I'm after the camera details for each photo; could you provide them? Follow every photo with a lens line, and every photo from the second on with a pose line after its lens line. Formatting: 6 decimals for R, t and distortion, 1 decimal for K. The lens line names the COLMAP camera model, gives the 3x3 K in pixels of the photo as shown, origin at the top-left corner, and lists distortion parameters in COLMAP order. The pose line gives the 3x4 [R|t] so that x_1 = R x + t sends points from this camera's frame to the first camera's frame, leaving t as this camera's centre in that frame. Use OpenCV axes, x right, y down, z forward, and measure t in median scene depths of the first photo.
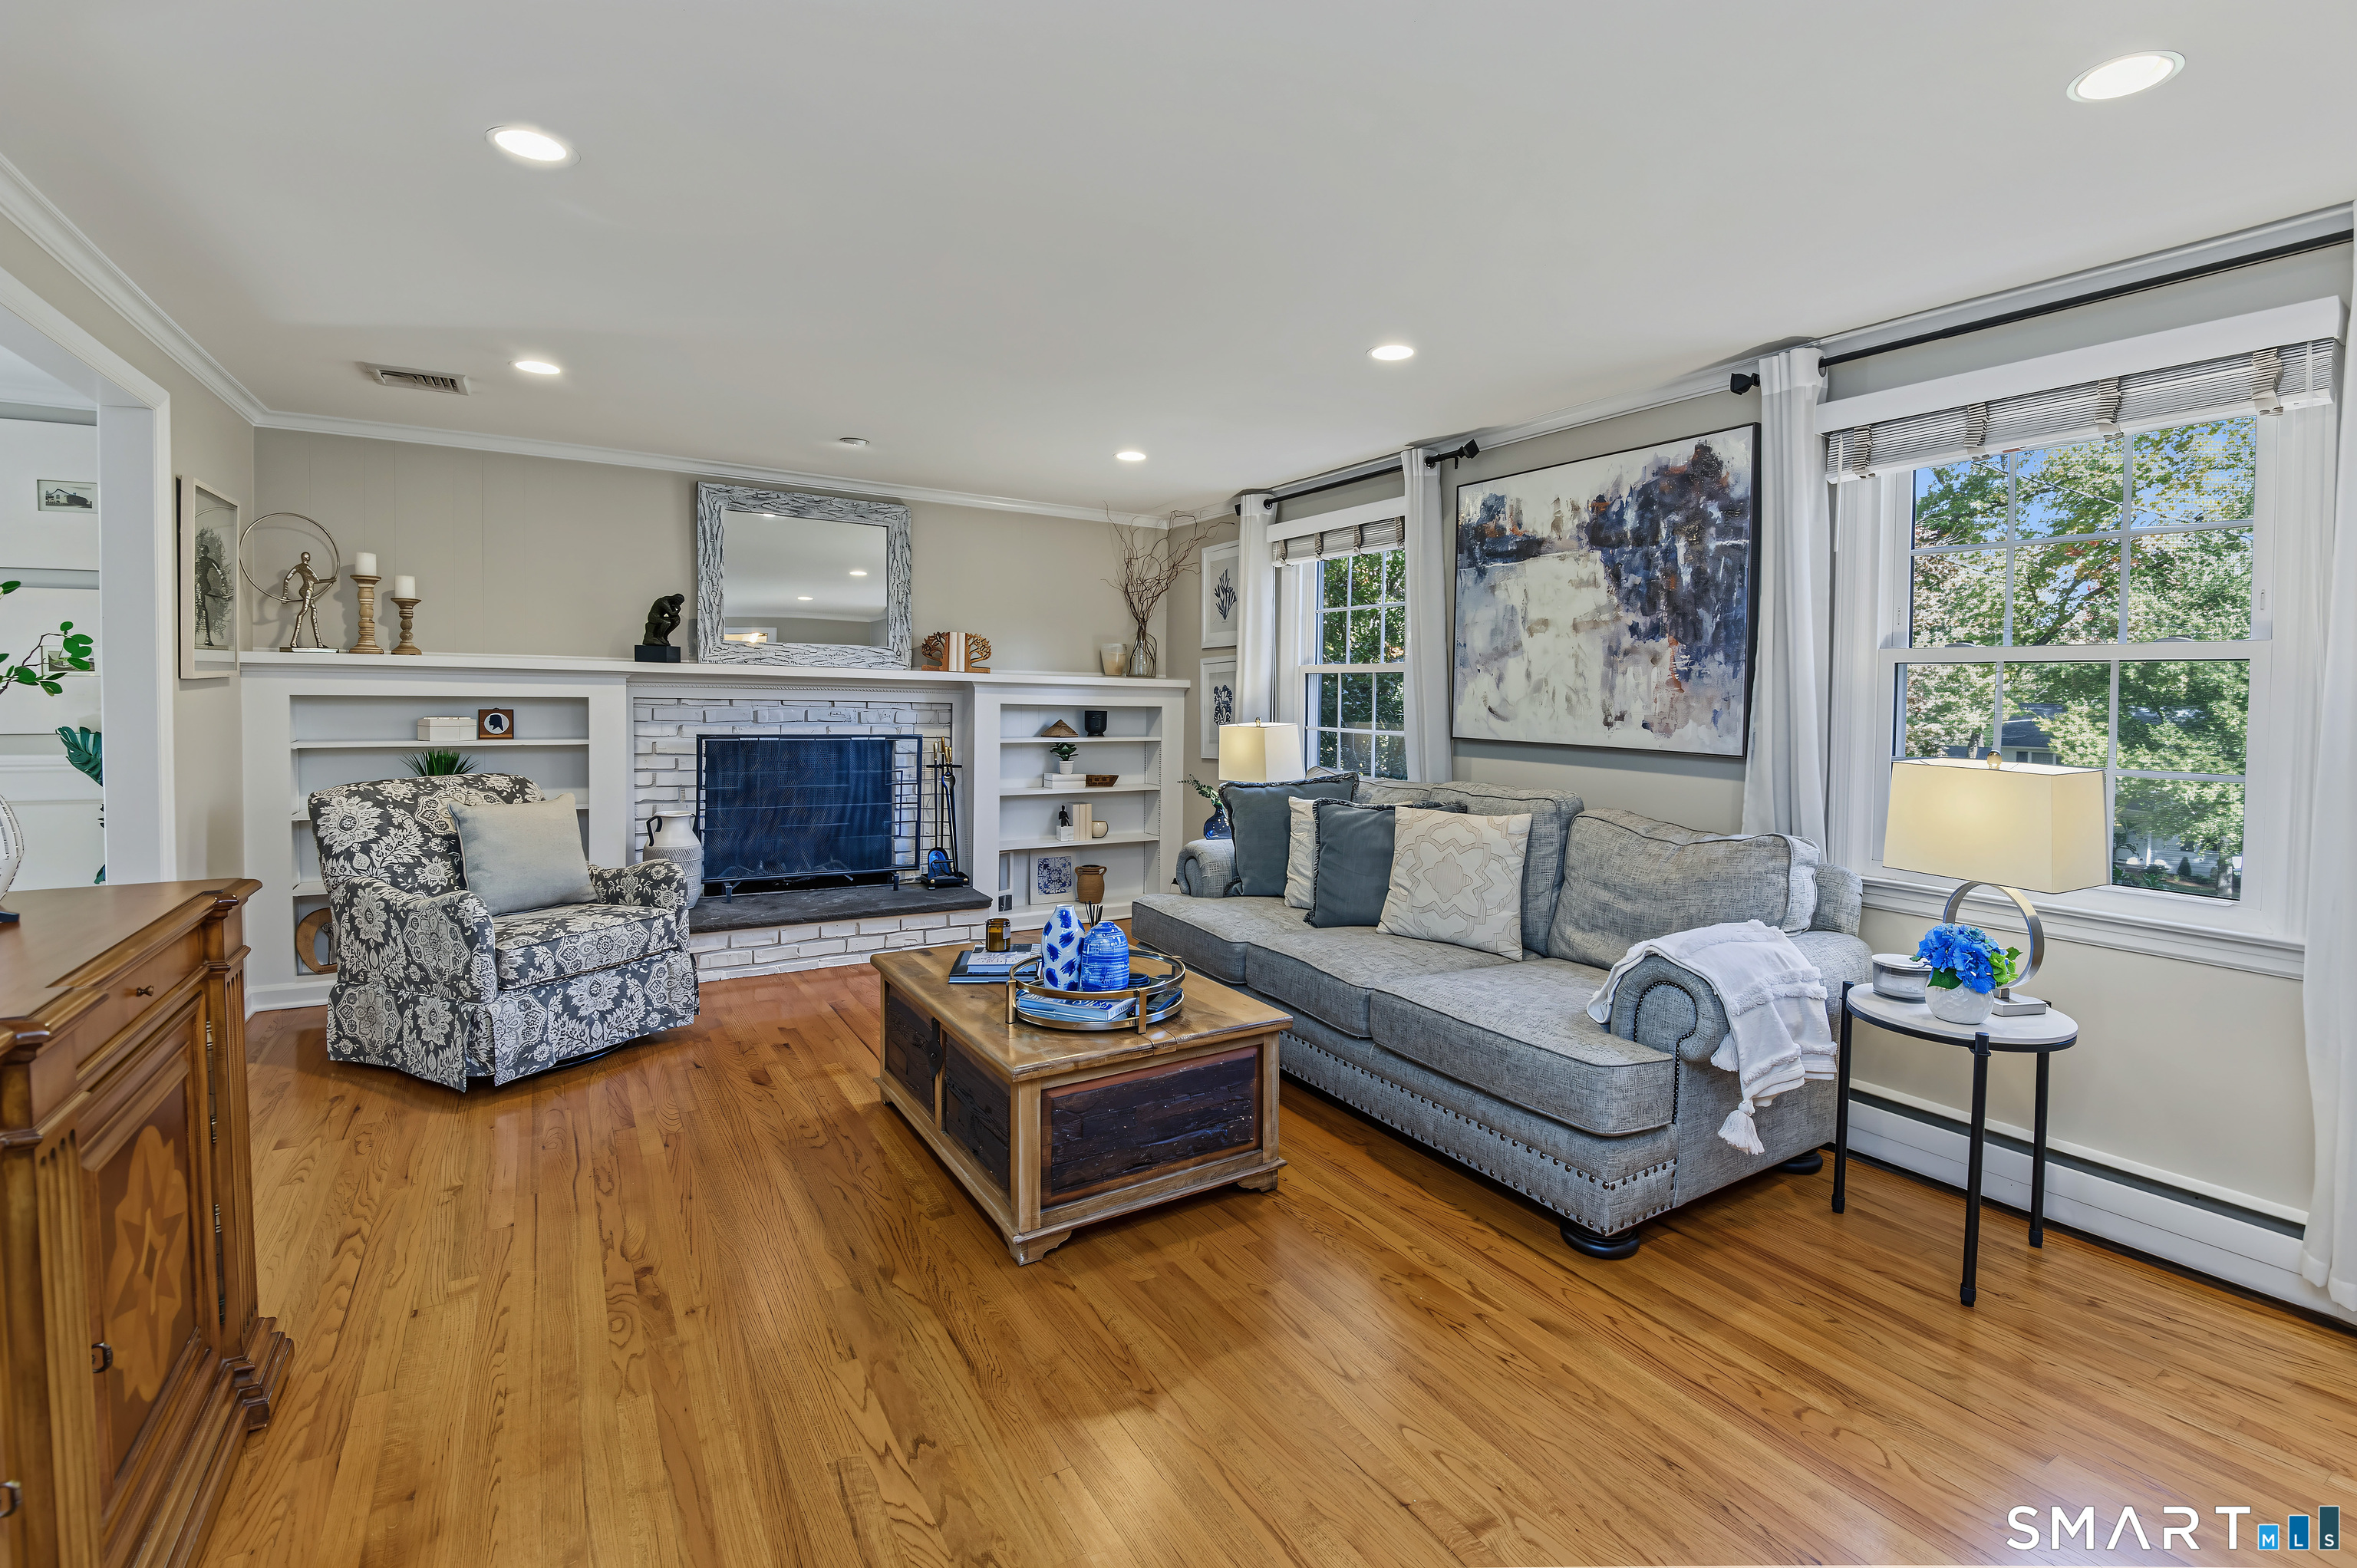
lens RADIAL K [[1057.9, 0, 1166.6], [0, 1057.9, 732.1], [0, 0, 1]] dist [-0.005337, -0.000459]
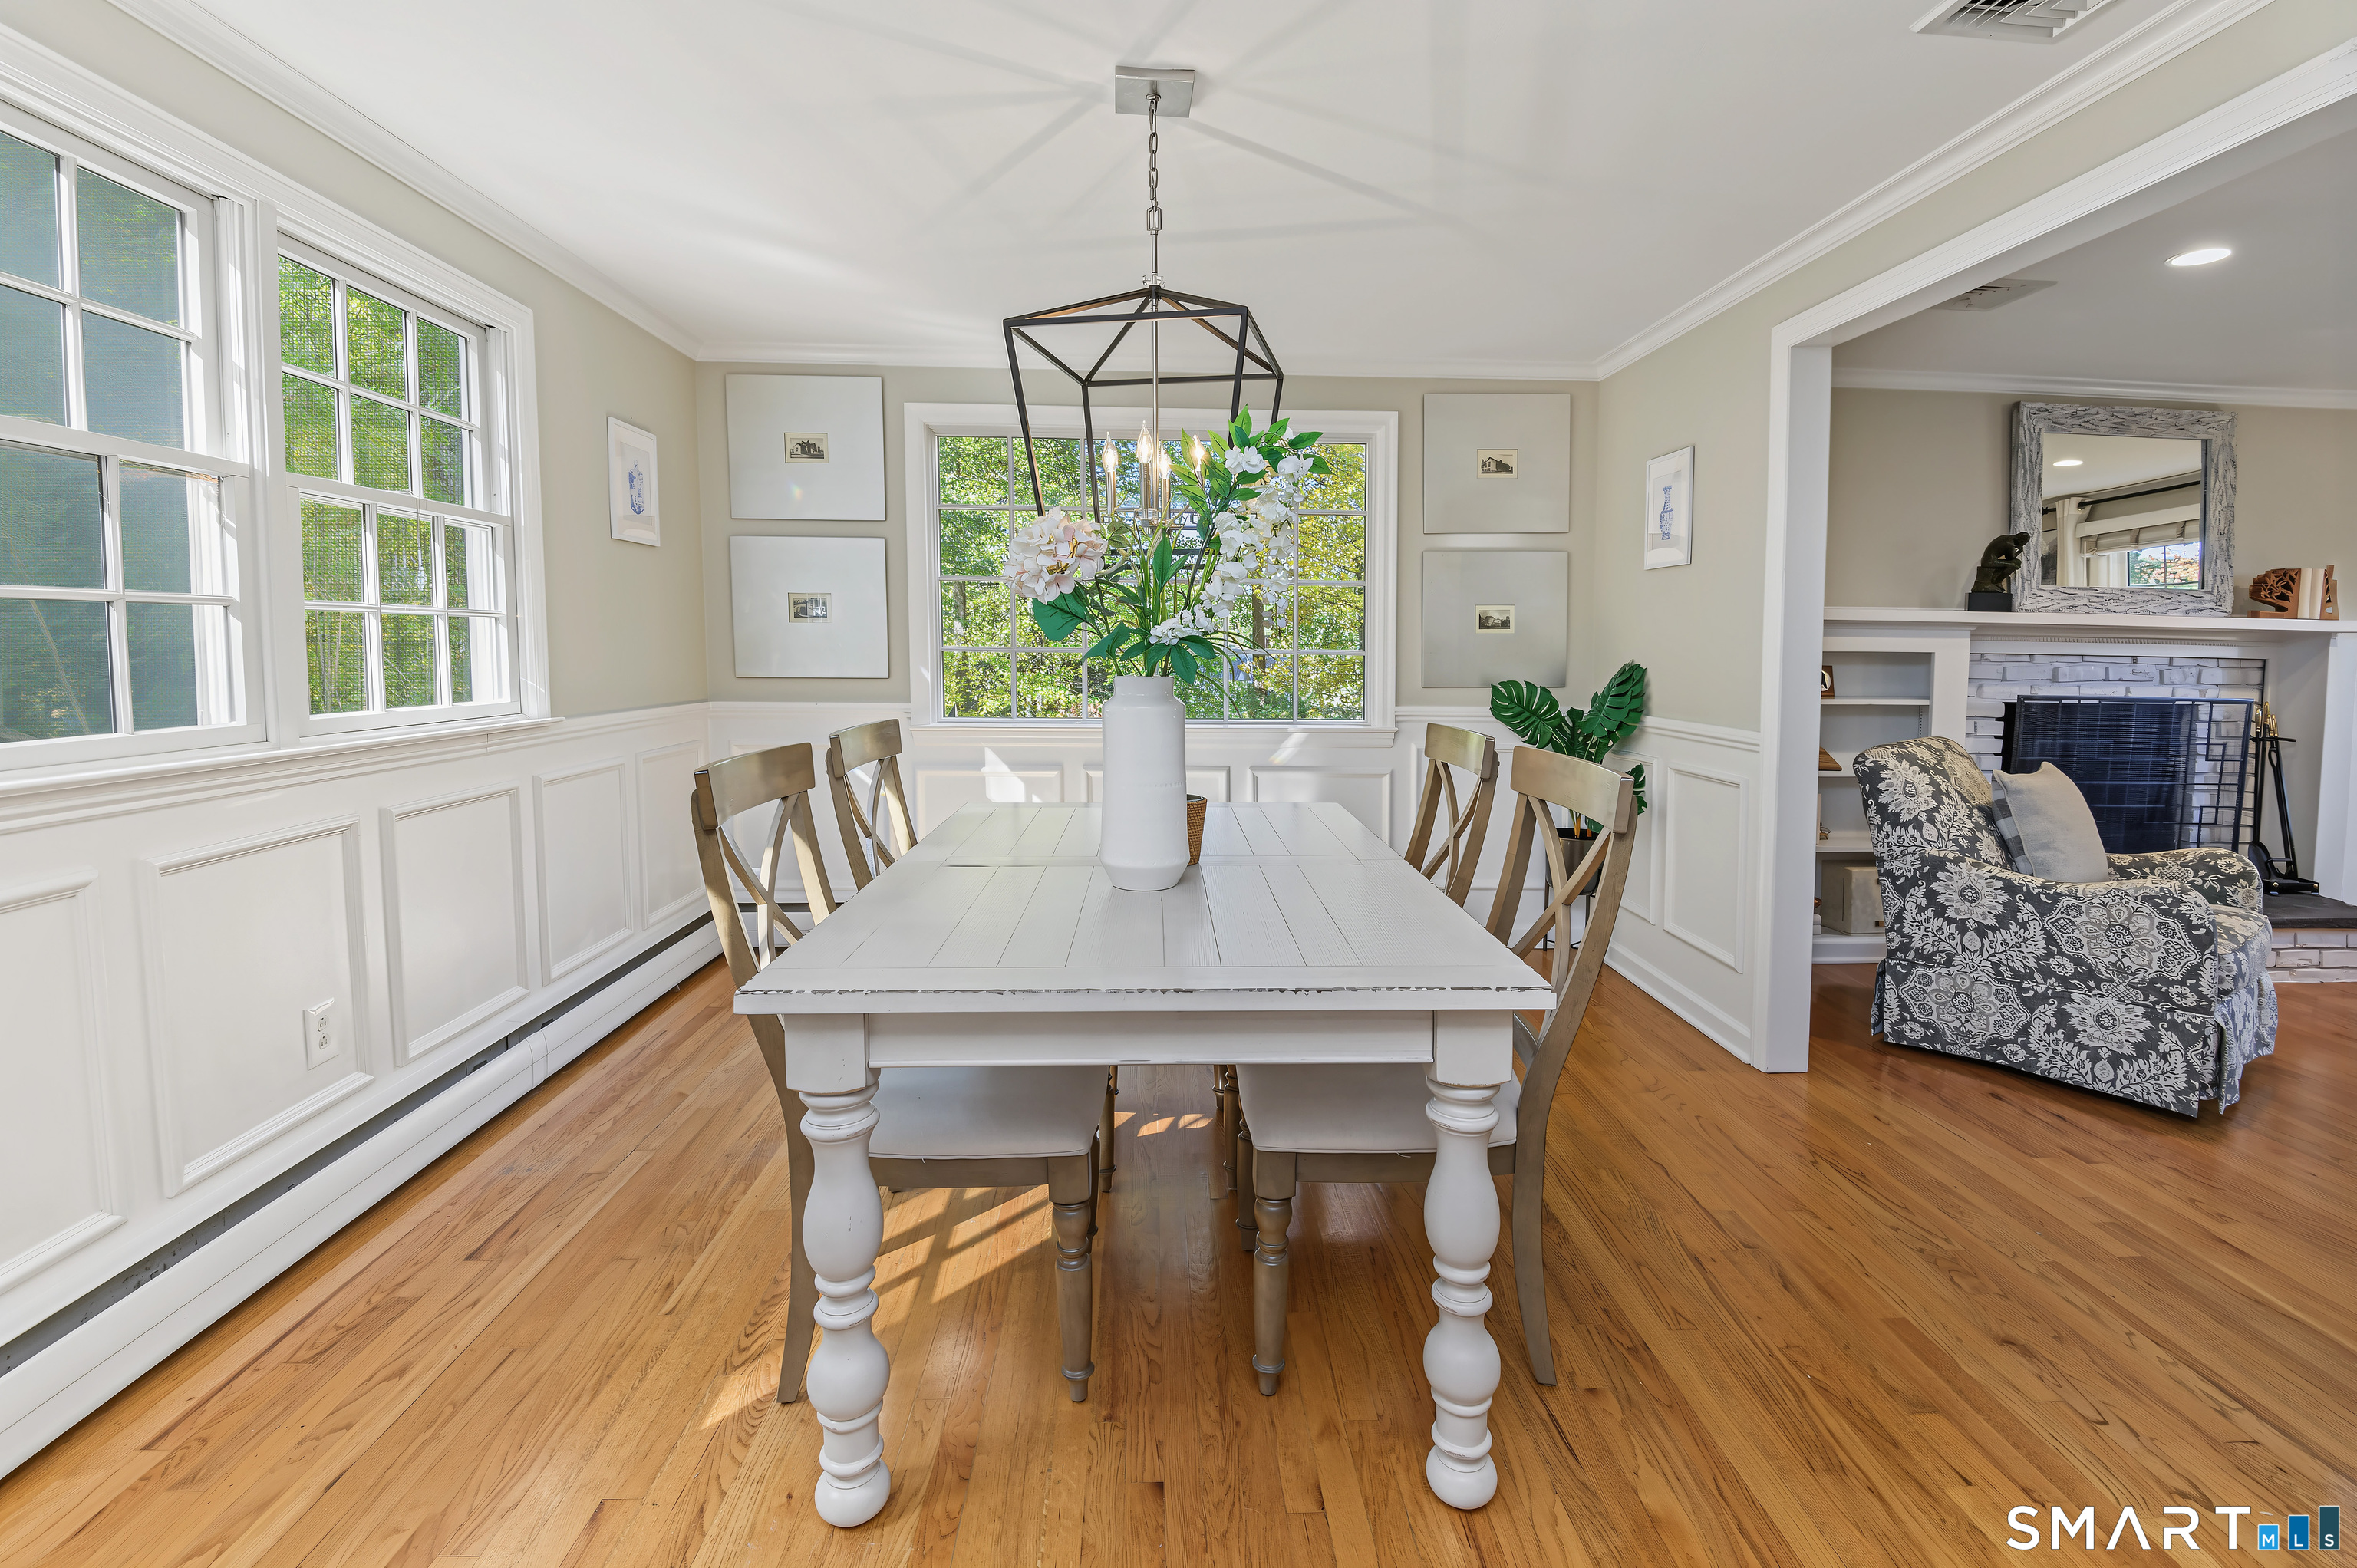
lens RADIAL K [[1057.9, 0, 1217.3], [0, 1057.9, 717.1], [0, 0, 1]] dist [-0.005337, -0.000459]
pose [[0.892574, 0.026258, -0.450135, -0.737513], [-0.013192, 0.999396, 0.032139, 0.001255], [0.450707, -0.022748, 0.892382, -0.077733]]
